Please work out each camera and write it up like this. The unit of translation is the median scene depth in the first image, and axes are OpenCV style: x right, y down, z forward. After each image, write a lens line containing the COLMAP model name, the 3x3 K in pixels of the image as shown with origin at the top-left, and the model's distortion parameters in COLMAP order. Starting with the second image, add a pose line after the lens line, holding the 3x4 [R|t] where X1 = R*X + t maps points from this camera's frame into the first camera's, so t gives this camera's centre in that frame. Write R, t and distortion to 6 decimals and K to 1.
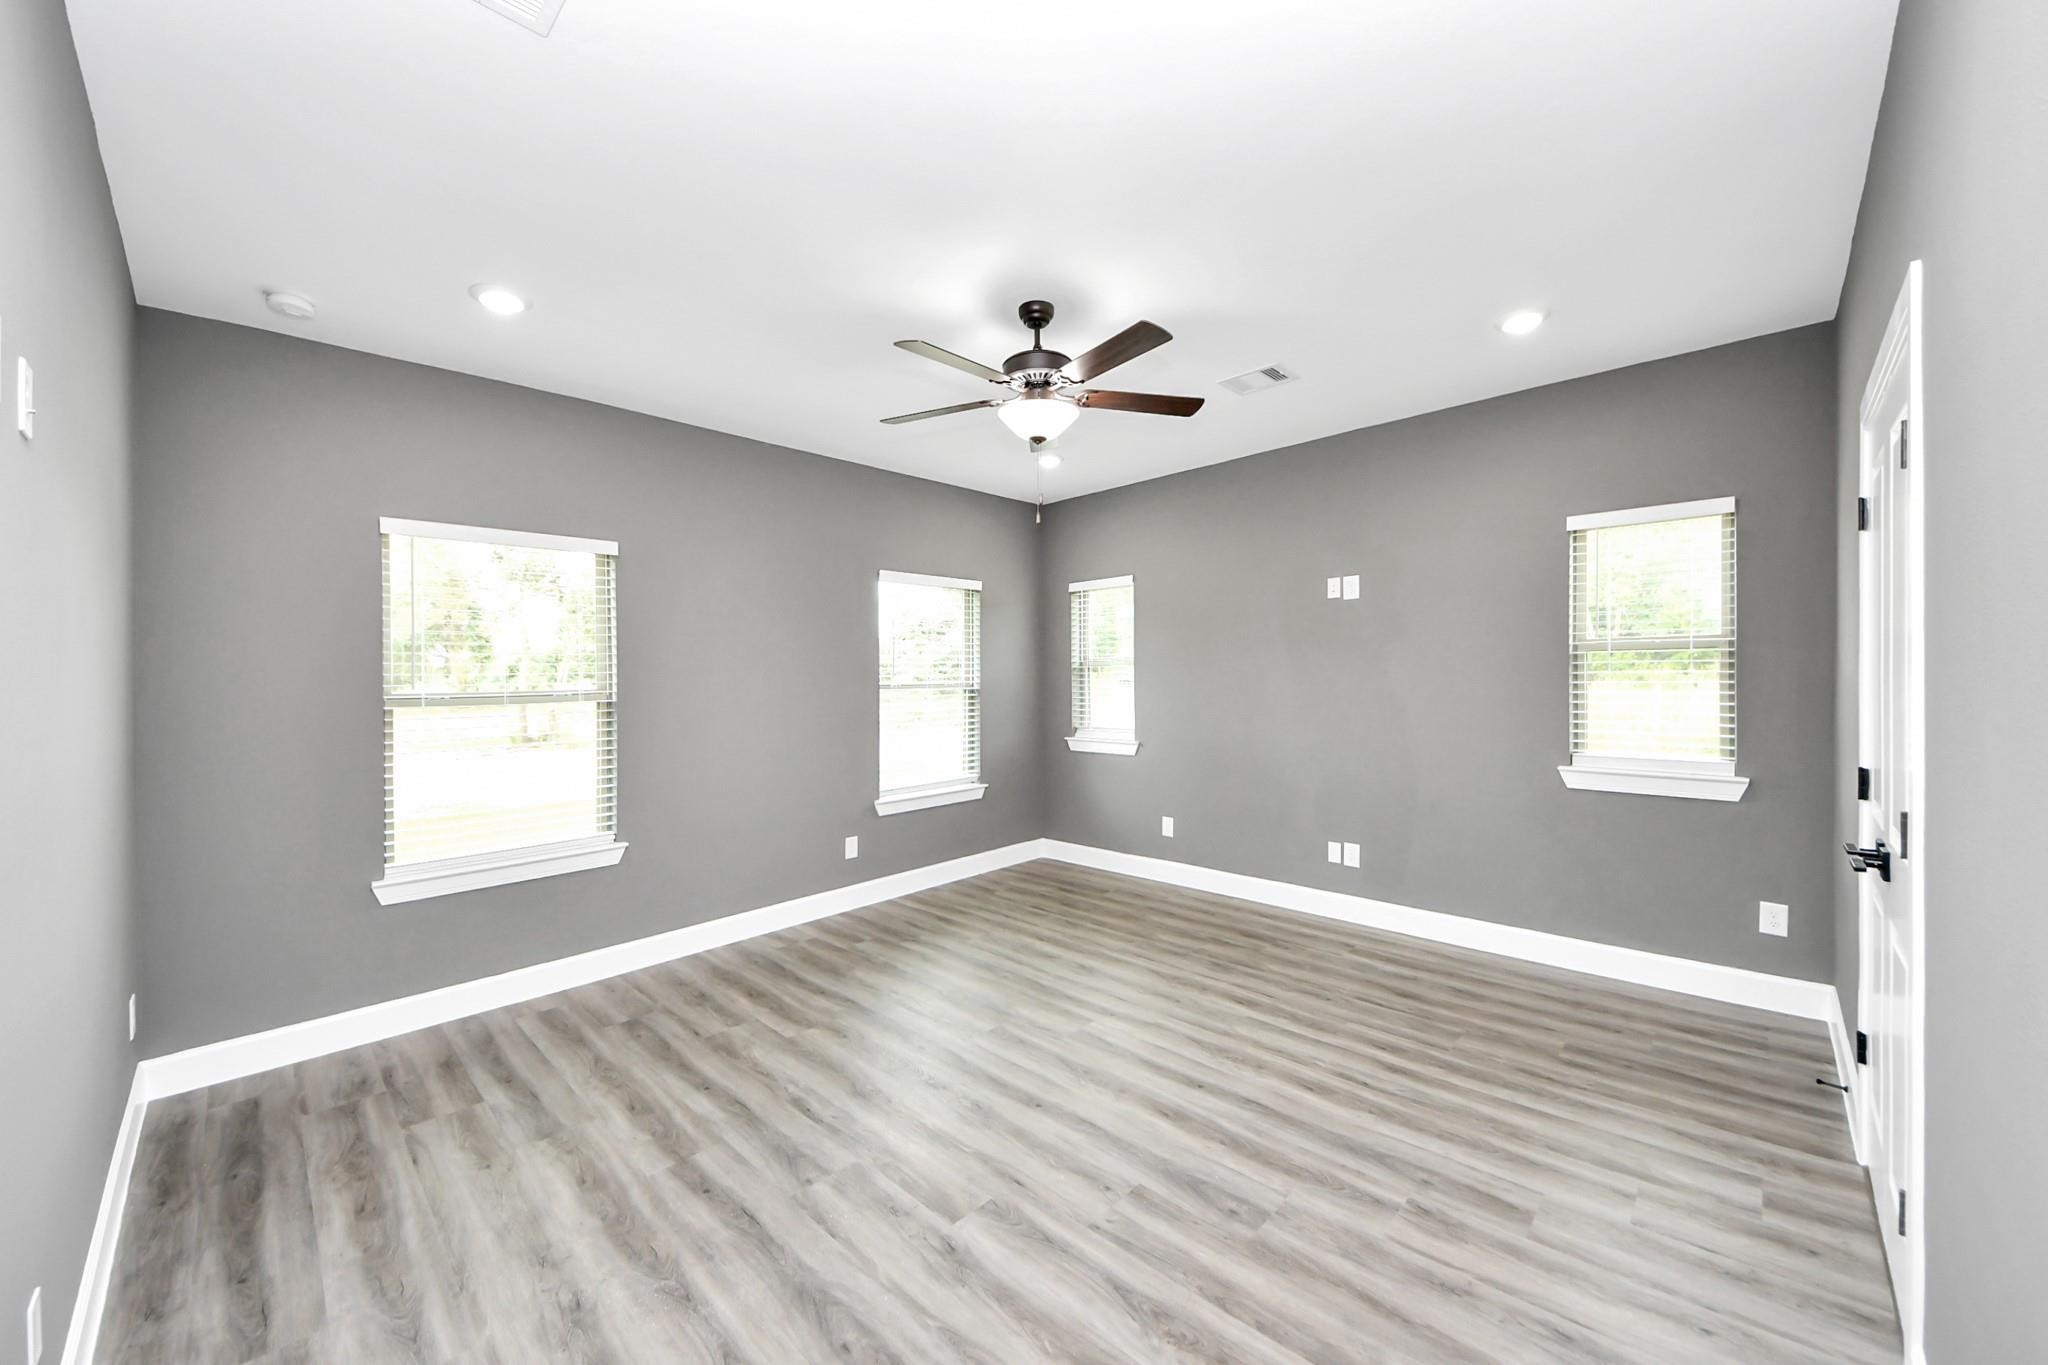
lens RADIAL K [[752.9, 0, 1026.2], [0, 752.9, 687.8], [0, 0, 1]] dist [0.001296, -0.000222]
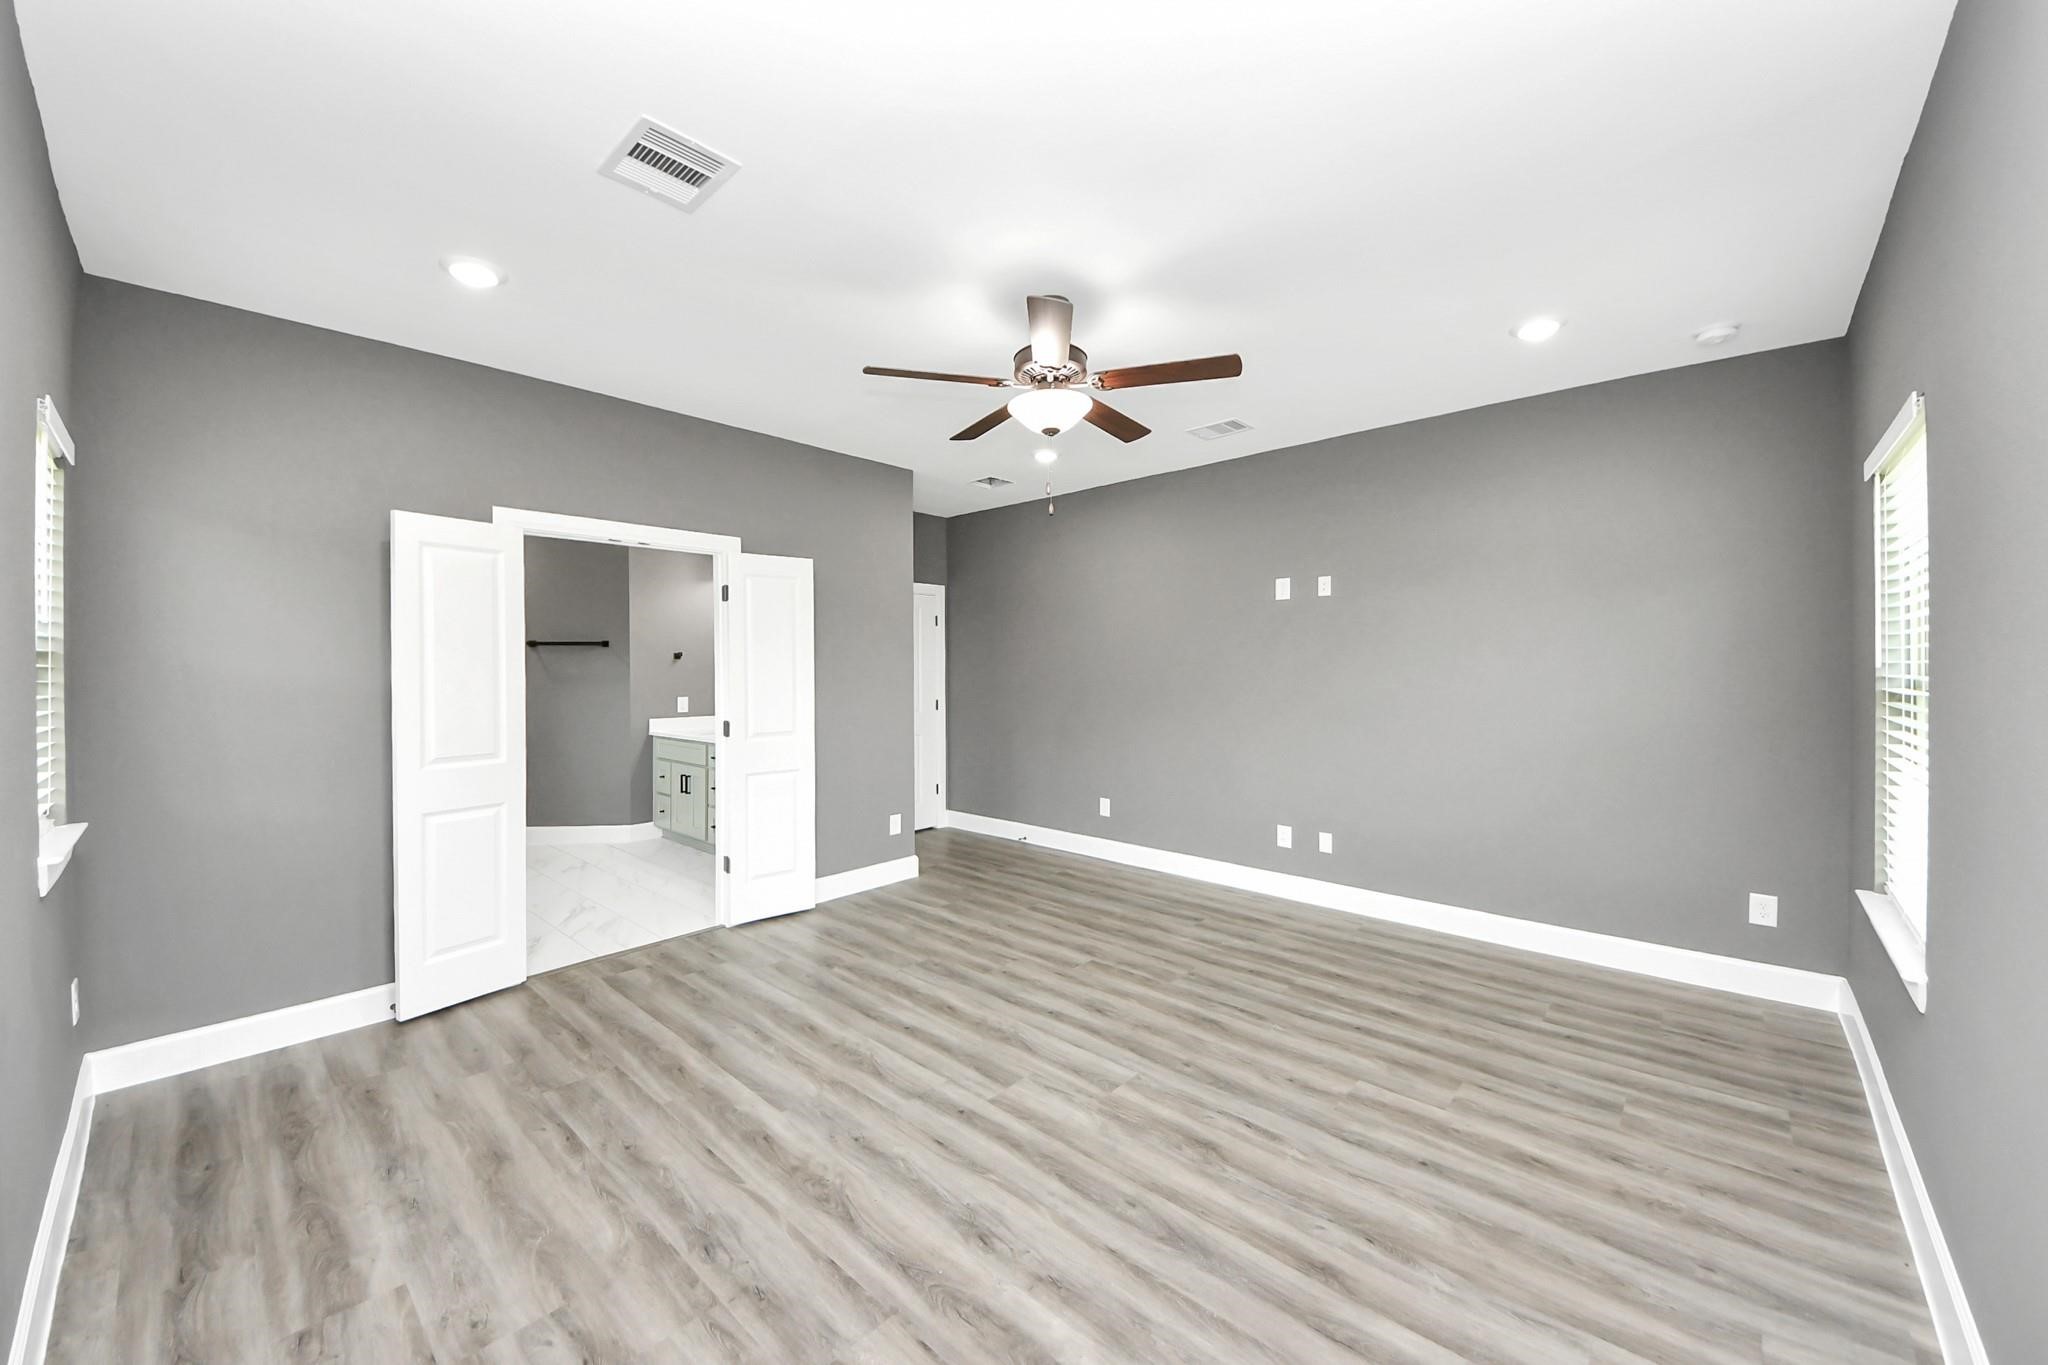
lens RADIAL K [[752.9, 0, 1022.8], [0, 752.9, 673.2], [0, 0, 1]] dist [0.001296, -0.000222]
pose [[-0.999343, 0.024421, -0.026770, 0.076298], [0.024072, 0.999622, 0.013303, -0.006244], [0.027085, 0.012650, -0.999553, 2.096100]]
